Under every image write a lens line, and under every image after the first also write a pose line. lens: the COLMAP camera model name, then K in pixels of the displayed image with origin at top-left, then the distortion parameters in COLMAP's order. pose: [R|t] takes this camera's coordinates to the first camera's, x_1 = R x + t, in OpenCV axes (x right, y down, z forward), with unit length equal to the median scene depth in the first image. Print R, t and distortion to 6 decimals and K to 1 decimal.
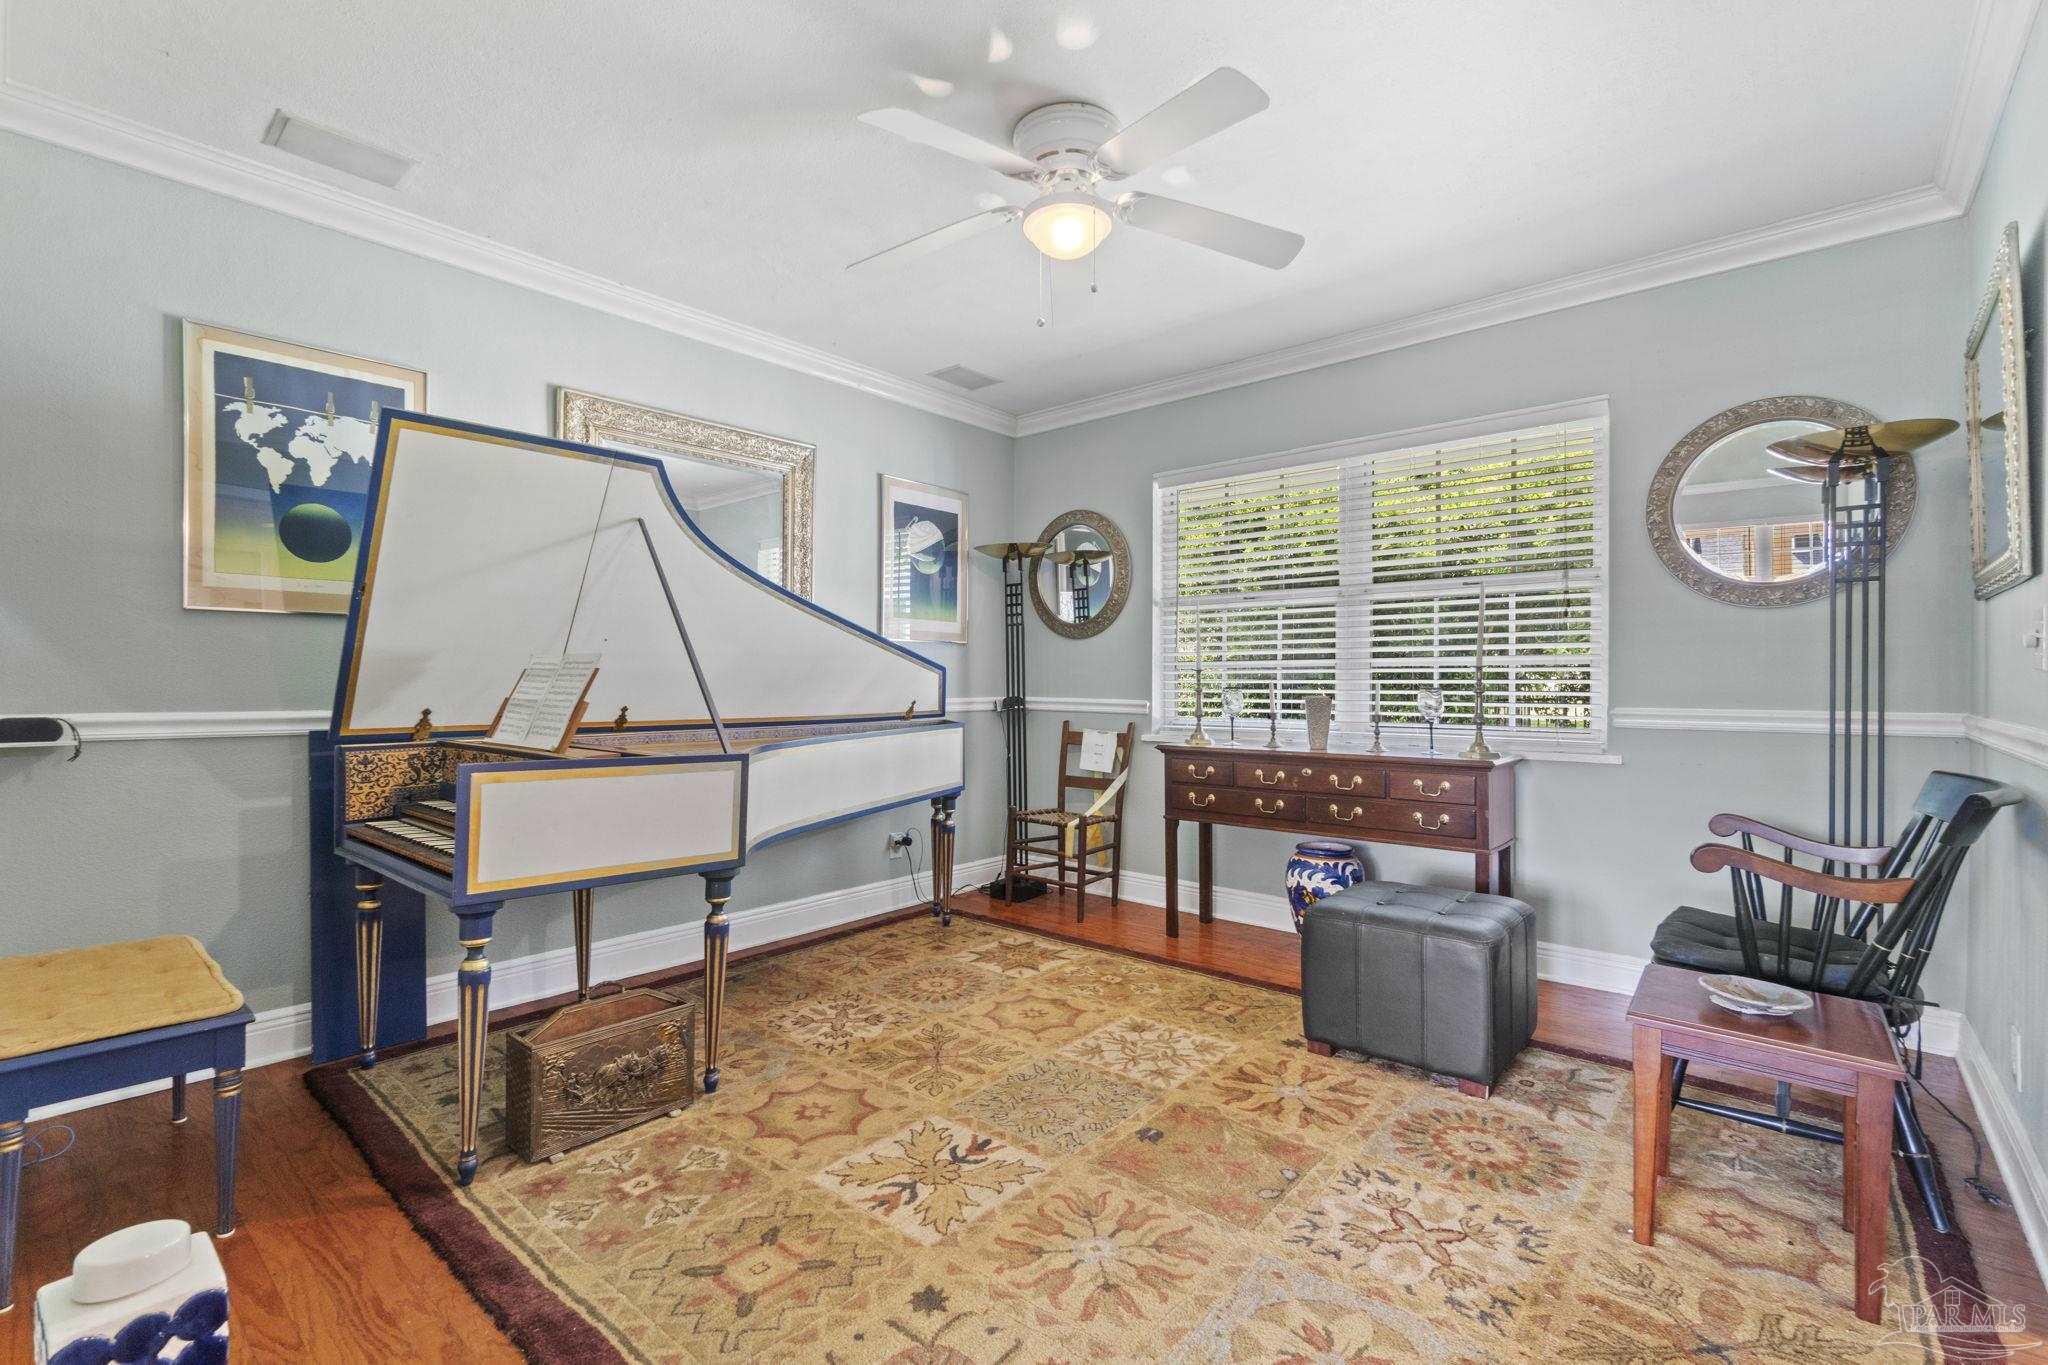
lens RADIAL K [[899.6, 0, 1066.5], [0, 899.6, 670.2], [0, 0, 1]] dist [-0.000133, -0.000703]
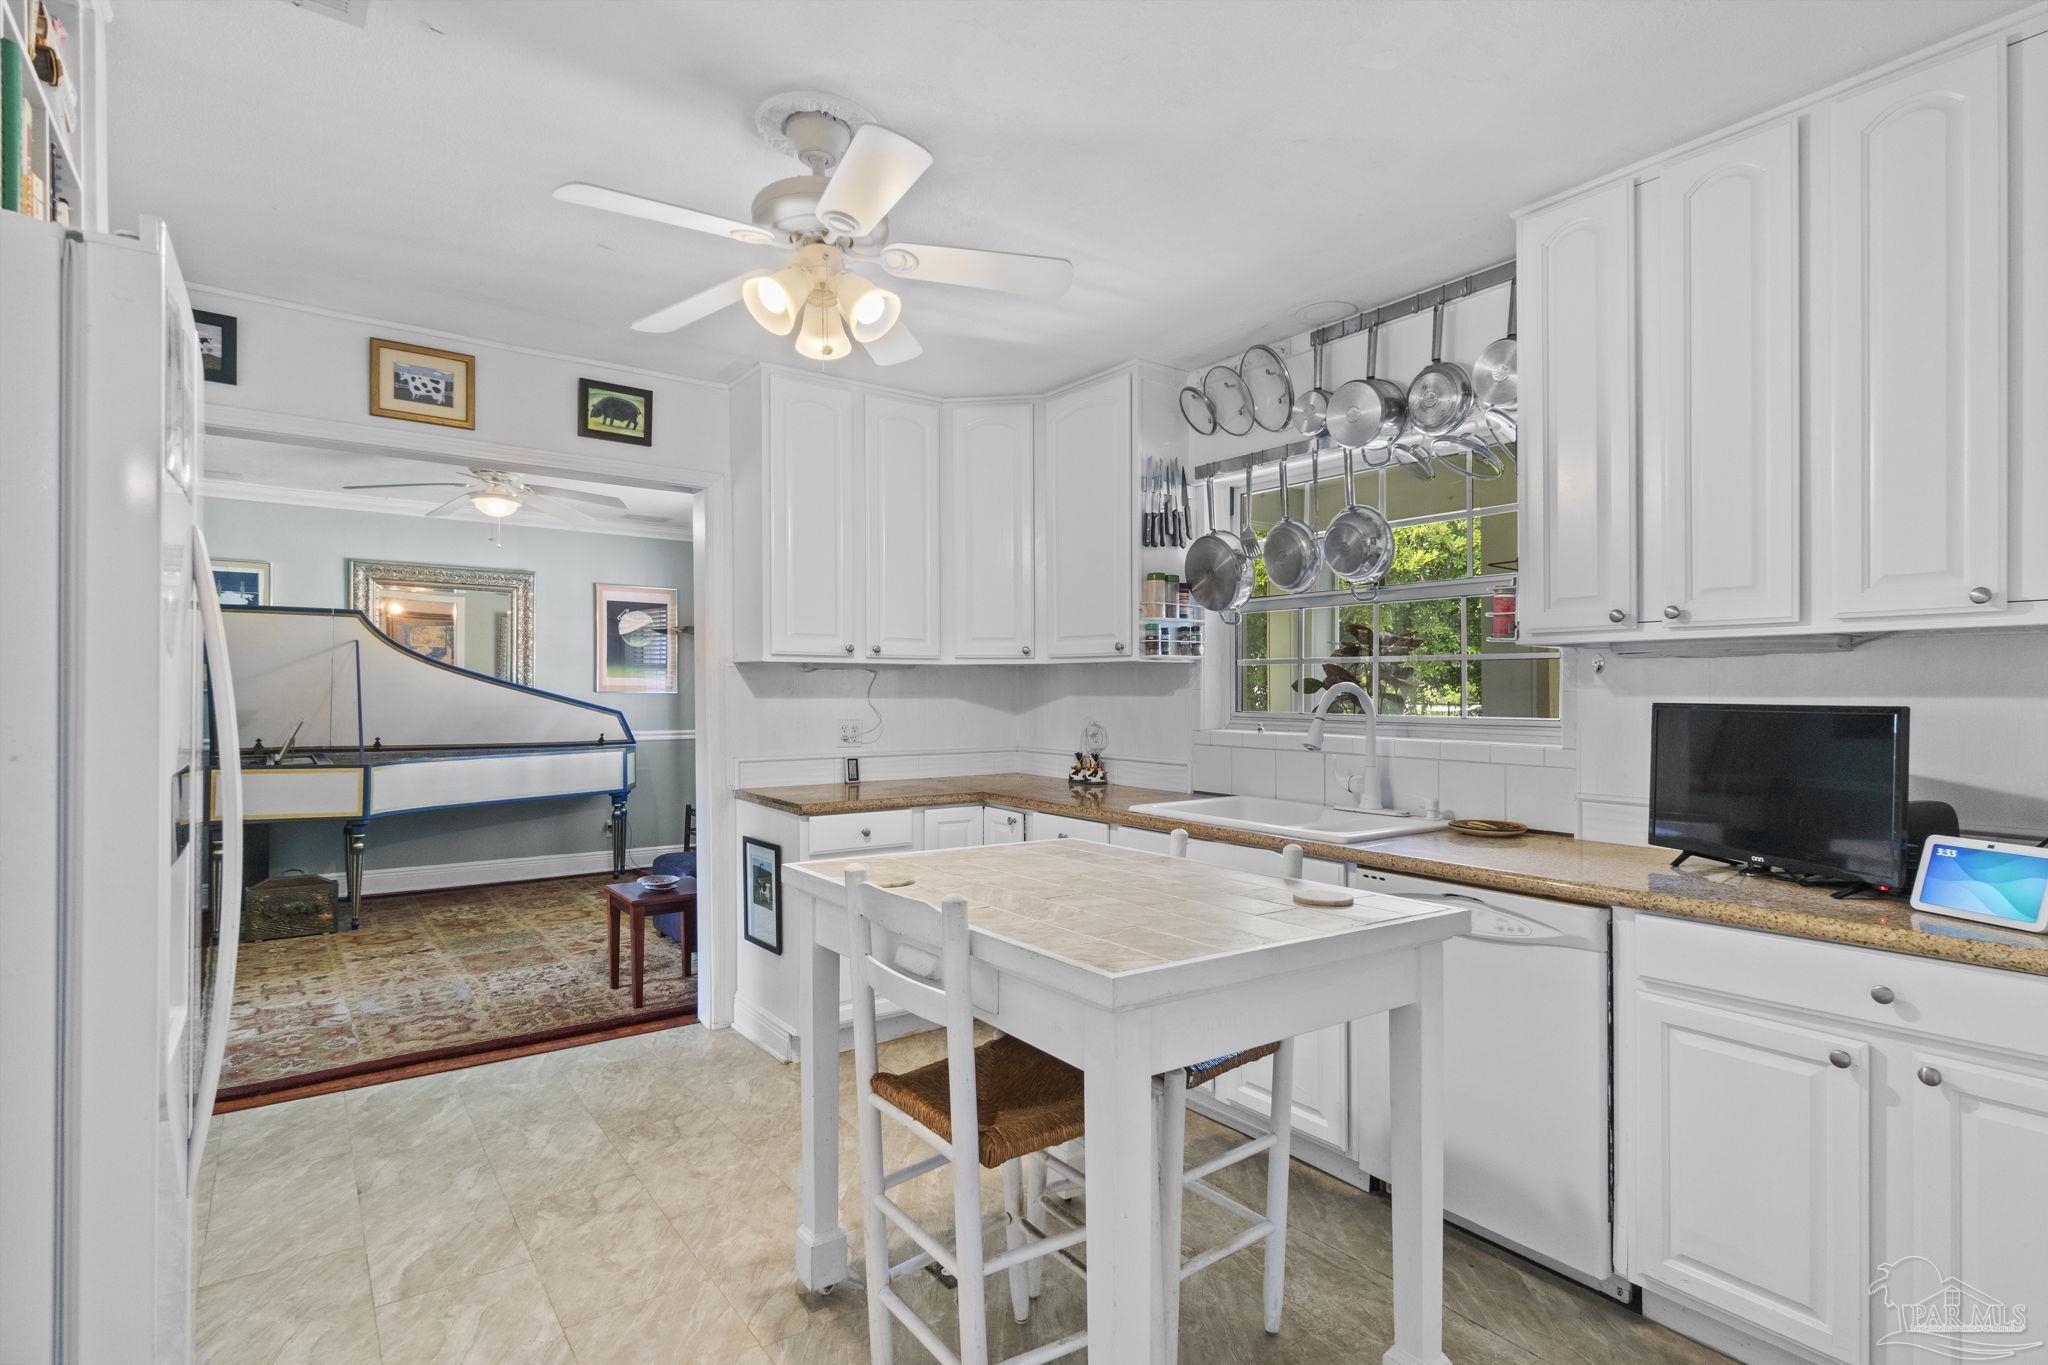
lens RADIAL K [[994.9, 0, 1039.2], [0, 994.9, 692.3], [0, 0, 1]] dist [0.010125, -0.001431]
pose [[0.976415, 0.004511, -0.215856, 1.232630], [-0.001737, 0.999913, 0.013040, -0.078049], [0.215896, -0.012358, 0.976338, -0.668288]]
